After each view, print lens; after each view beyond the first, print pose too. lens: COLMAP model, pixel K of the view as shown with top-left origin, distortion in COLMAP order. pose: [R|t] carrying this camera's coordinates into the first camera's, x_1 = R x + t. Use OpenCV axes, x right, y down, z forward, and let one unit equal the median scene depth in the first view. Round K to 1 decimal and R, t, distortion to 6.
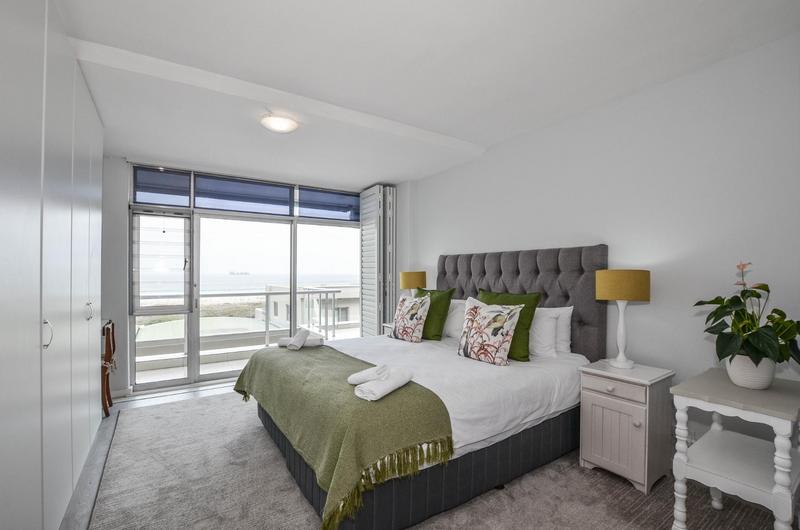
lens RADIAL K [[350.9, 0, 406.3], [0, 350.9, 270.1], [0, 0, 1]] dist [-0.017740, 0.001789]
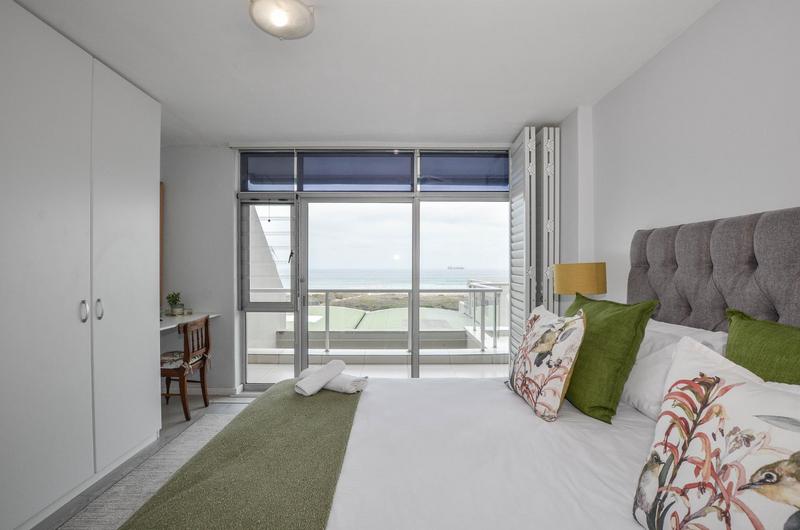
lens RADIAL K [[350.9, 0, 403.5], [0, 350.9, 270.1], [0, 0, 1]] dist [-0.017740, 0.001789]
pose [[0.835703, 0.004353, -0.549164, 0.096017], [0.003834, 0.999898, 0.013761, 0.007516], [0.549168, -0.013606, 0.835601, 0.412111]]
